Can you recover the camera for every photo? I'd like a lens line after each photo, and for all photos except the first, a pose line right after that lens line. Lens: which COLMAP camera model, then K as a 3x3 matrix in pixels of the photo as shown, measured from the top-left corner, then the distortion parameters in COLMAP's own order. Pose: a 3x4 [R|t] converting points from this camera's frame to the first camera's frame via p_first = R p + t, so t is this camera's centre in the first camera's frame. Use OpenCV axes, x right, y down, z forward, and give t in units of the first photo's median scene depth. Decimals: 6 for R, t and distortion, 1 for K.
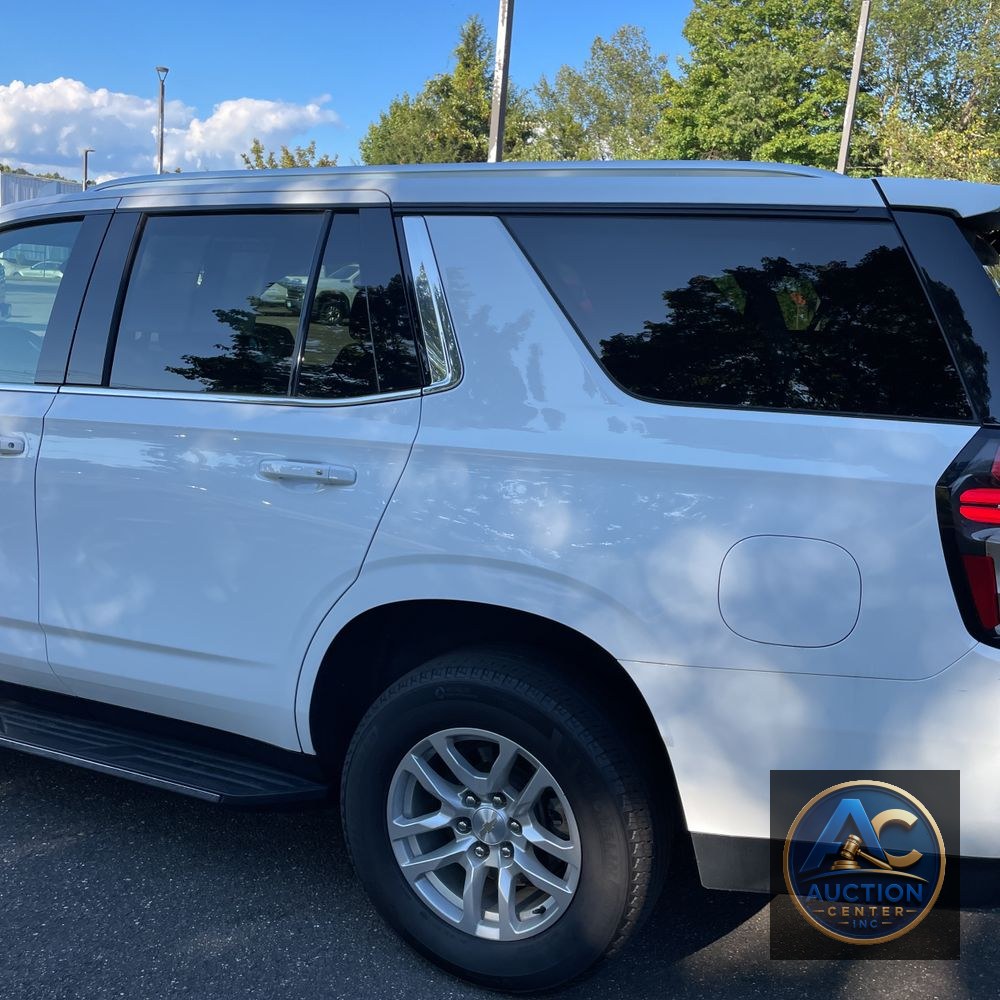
lens RADIAL K [[1008.2, 0, 519.2], [0, 1008.2, 497.9], [0, 0, 1]] dist [0.074769, -0.092522]
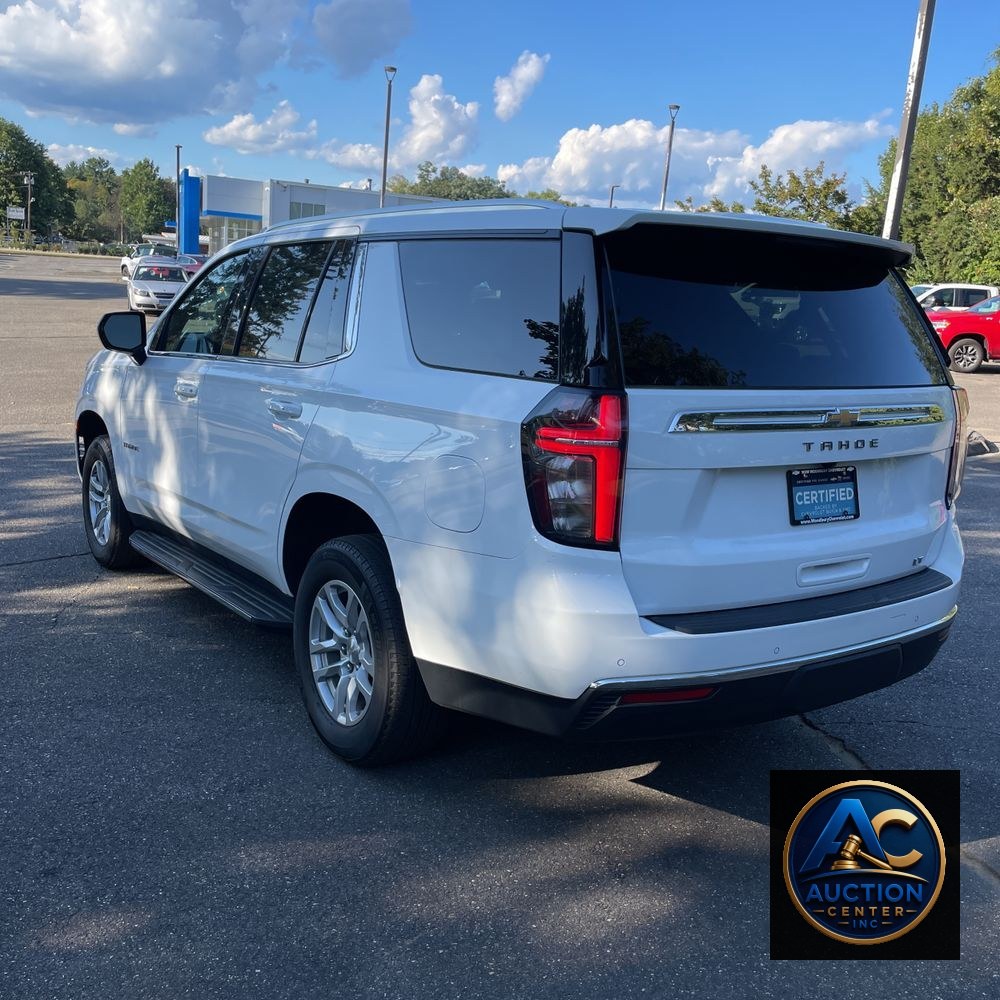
lens RADIAL K [[1004.3, 0, 500.0], [0, 1004.3, 500.0], [0, 0, 1]] dist [0.076693, -0.113319]
pose [[0.872078, 0.091532, -0.480731, 0.143992], [-0.100148, 0.994942, 0.007764, 0.012214], [0.479011, 0.041374, 0.876834, -0.033389]]
